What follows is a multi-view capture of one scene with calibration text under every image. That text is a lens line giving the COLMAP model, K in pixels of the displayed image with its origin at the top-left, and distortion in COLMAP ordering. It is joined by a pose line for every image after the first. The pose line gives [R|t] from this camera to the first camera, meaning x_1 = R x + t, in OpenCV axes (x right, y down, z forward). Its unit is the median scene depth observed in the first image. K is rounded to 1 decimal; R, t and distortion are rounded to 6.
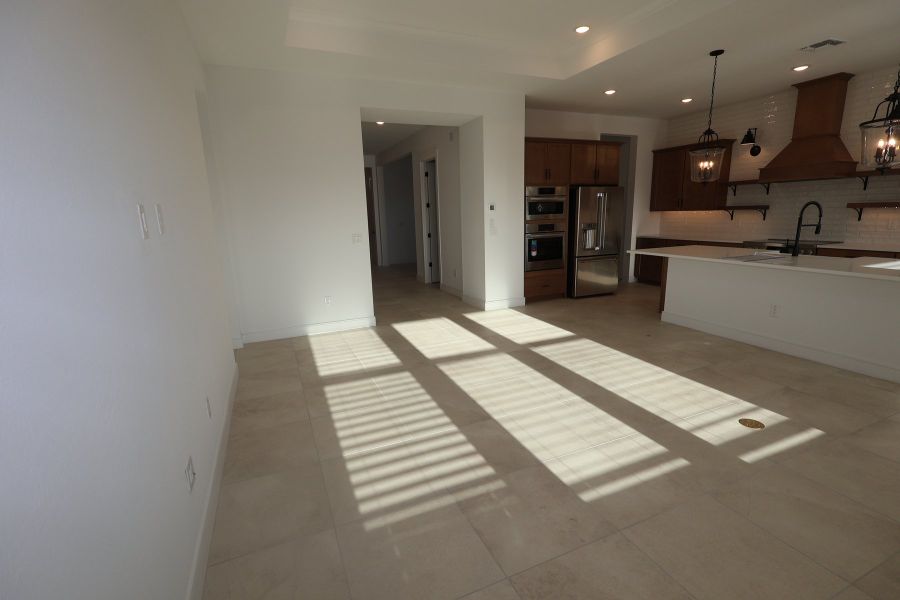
lens RADIAL K [[422.5, 0, 449.2], [0, 422.5, 304.5], [0, 0, 1]] dist [-0.000343, 0.001442]
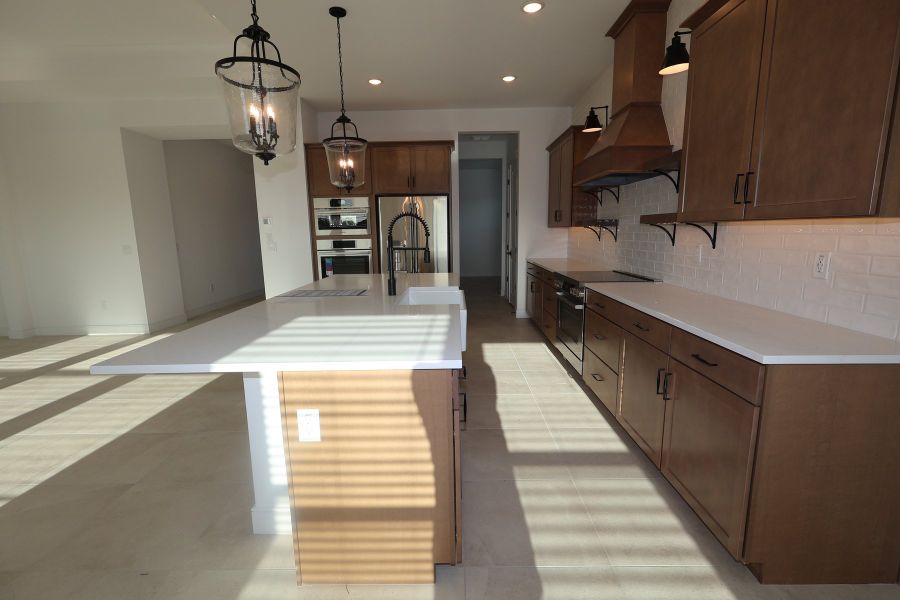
lens RADIAL K [[422.5, 0, 446.9], [0, 422.5, 298.7], [0, 0, 1]] dist [-0.000343, 0.001442]
pose [[0.907846, 0.076929, -0.412186, 0.812723], [-0.096639, 0.994949, -0.027156, -0.069111], [0.408015, 0.064486, 0.910695, 0.307464]]
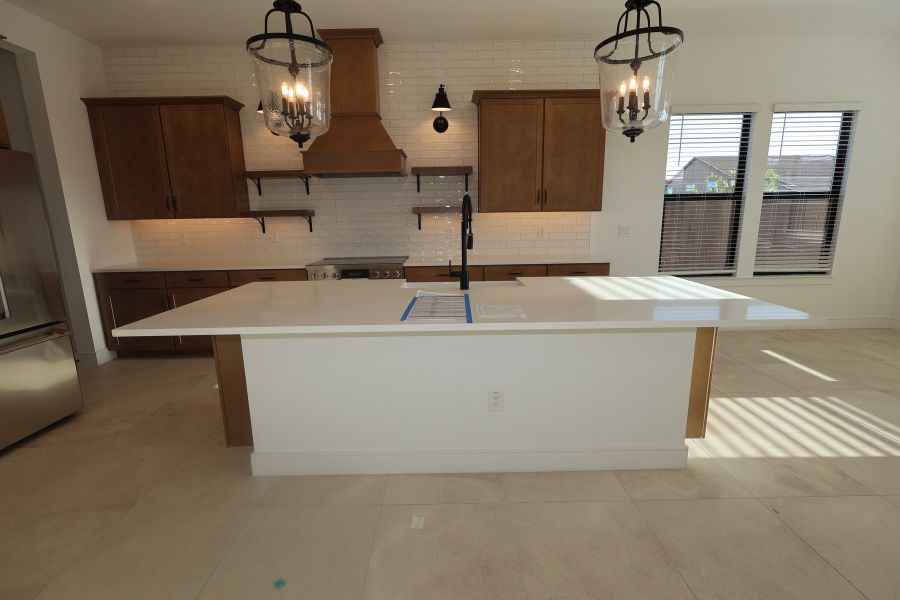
lens RADIAL K [[422.5, 0, 451.5], [0, 422.5, 300.9], [0, 0, 1]] dist [-0.000343, 0.001442]
pose [[0.393362, -0.165864, 0.904298, 0.203184], [0.207045, 0.974307, 0.088643, -0.107399], [-0.895767, 0.152362, 0.417597, 0.546065]]
